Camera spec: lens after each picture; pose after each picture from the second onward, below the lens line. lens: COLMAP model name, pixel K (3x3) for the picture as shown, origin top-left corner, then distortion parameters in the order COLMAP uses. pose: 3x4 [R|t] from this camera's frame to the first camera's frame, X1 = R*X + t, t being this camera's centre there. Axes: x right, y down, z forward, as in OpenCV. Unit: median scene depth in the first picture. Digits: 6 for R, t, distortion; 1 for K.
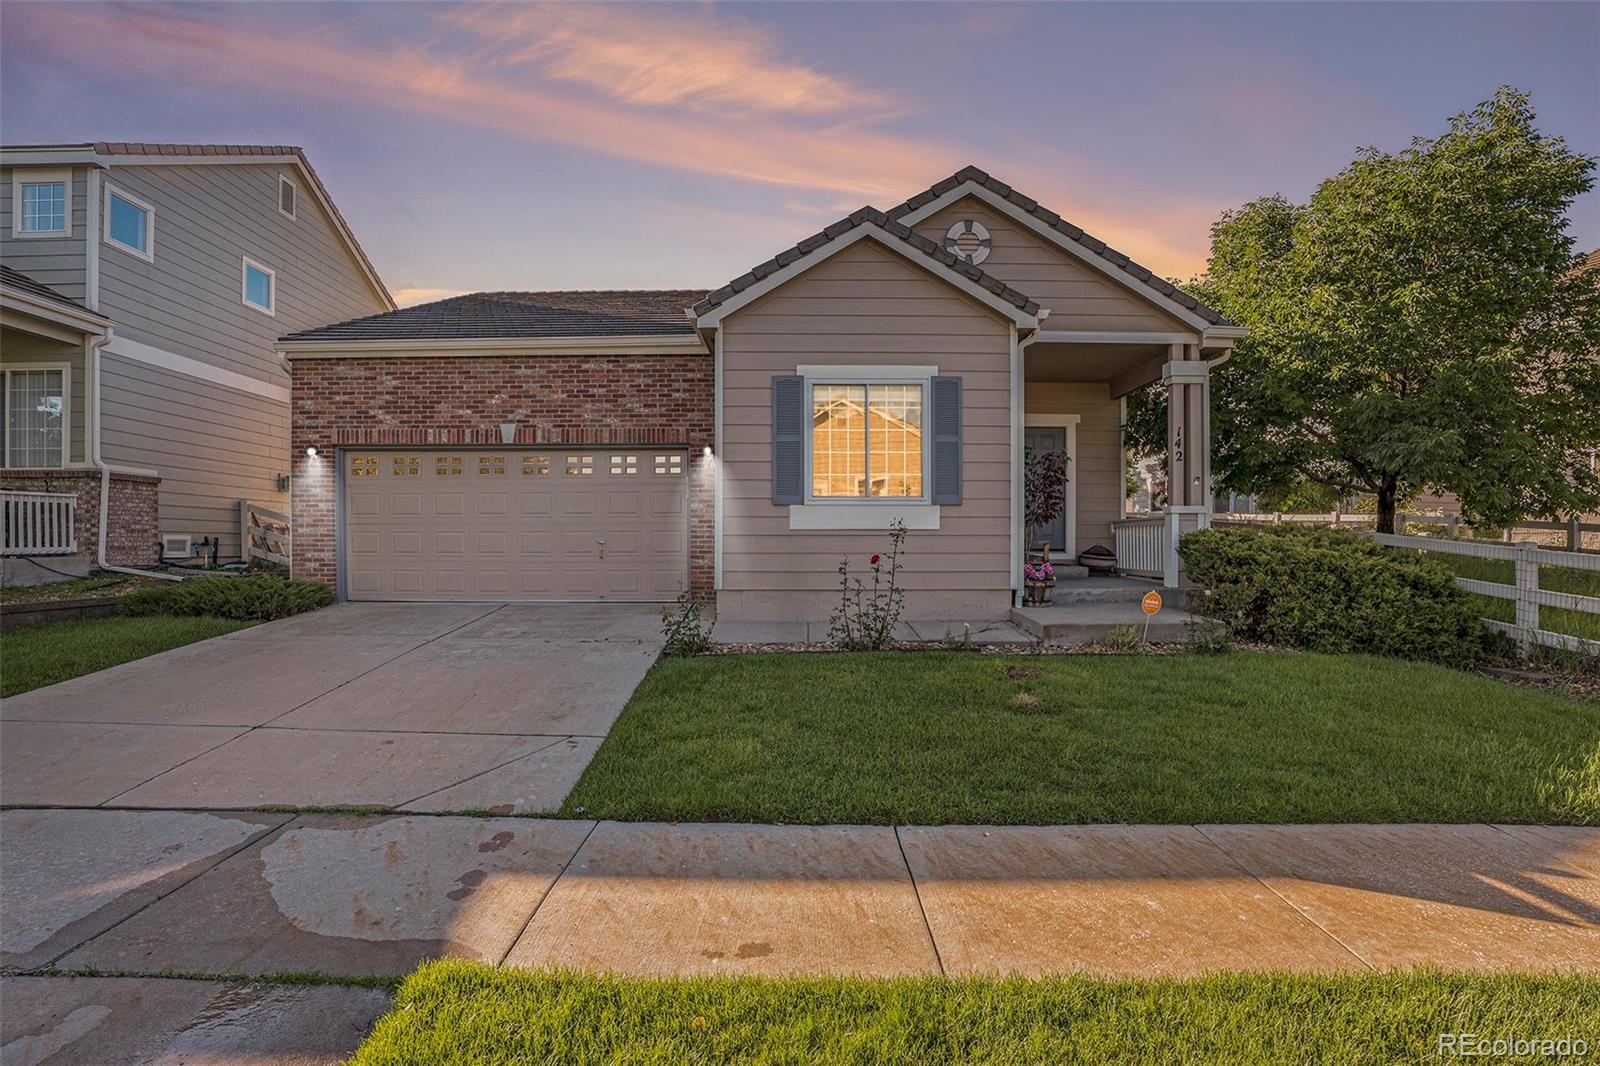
lens RADIAL K [[880.8, 0, 813.7], [0, 880.8, 540.5], [0, 0, 1]] dist [-0.088910, 0.032317]
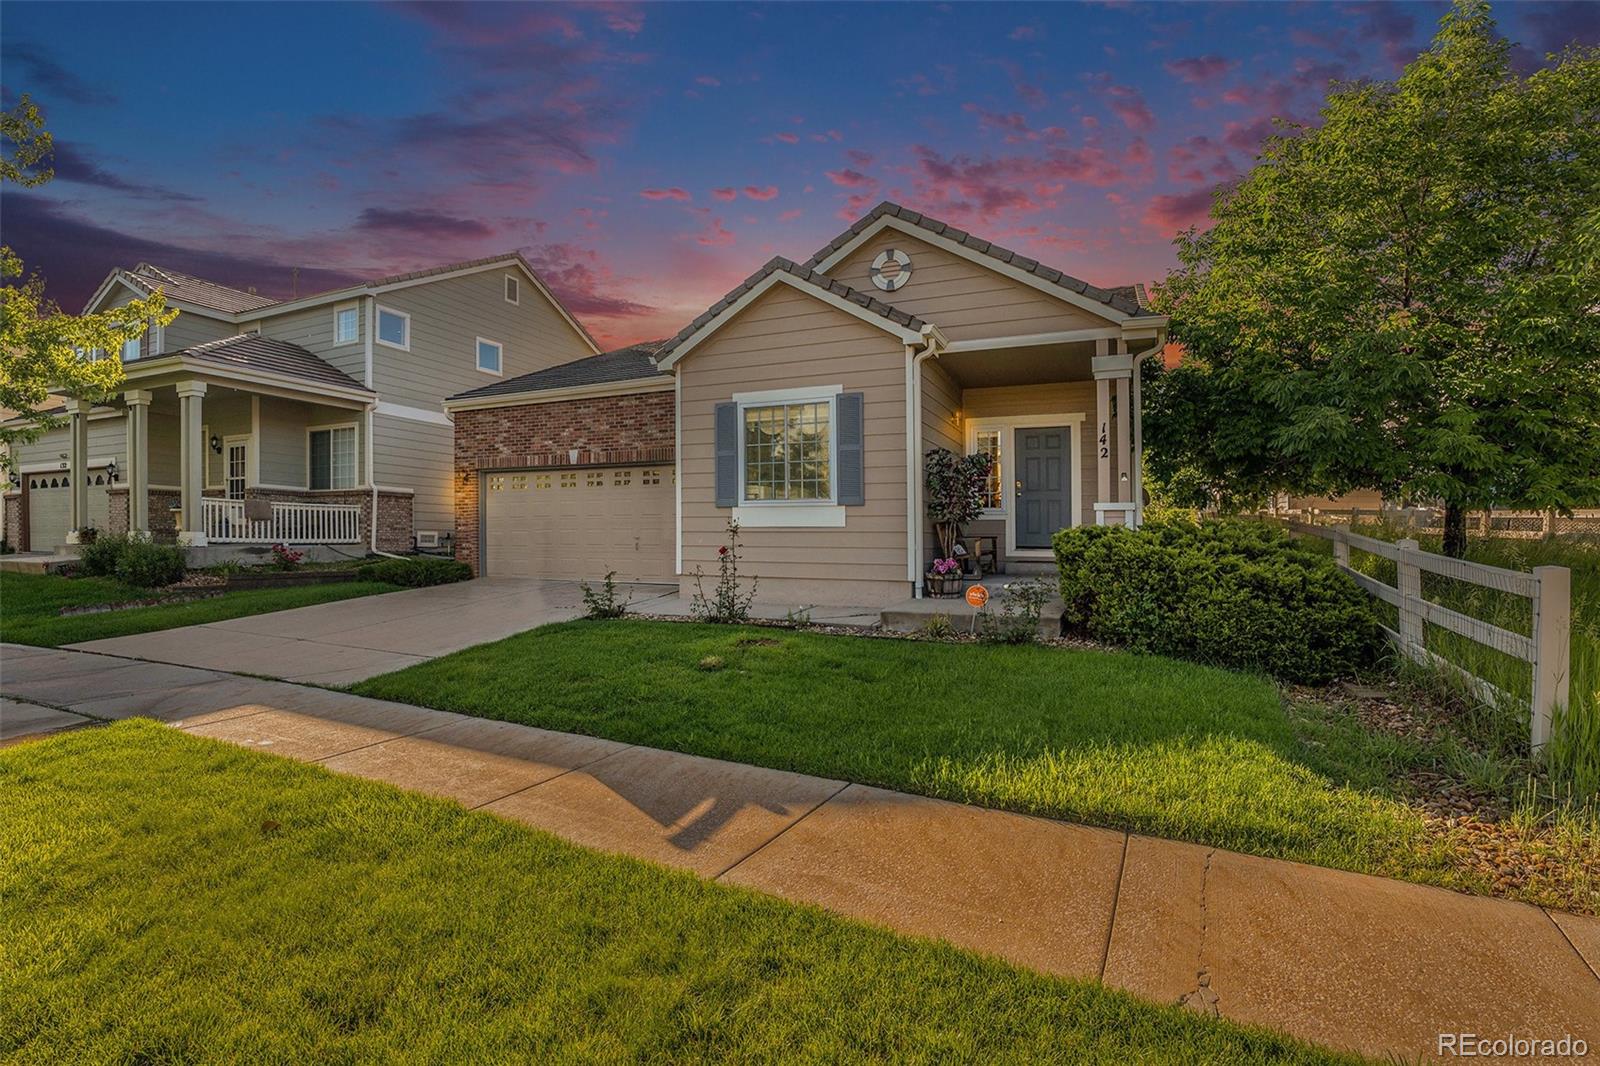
lens RADIAL K [[880.8, 0, 813.7], [0, 880.8, 540.5], [0, 0, 1]] dist [-0.088910, 0.032317]
pose [[0.884829, 0.005536, -0.465884, 0.630371], [-0.006476, 0.999979, -0.000416, 0.005810], [0.465872, 0.003385, 0.884846, -0.034719]]
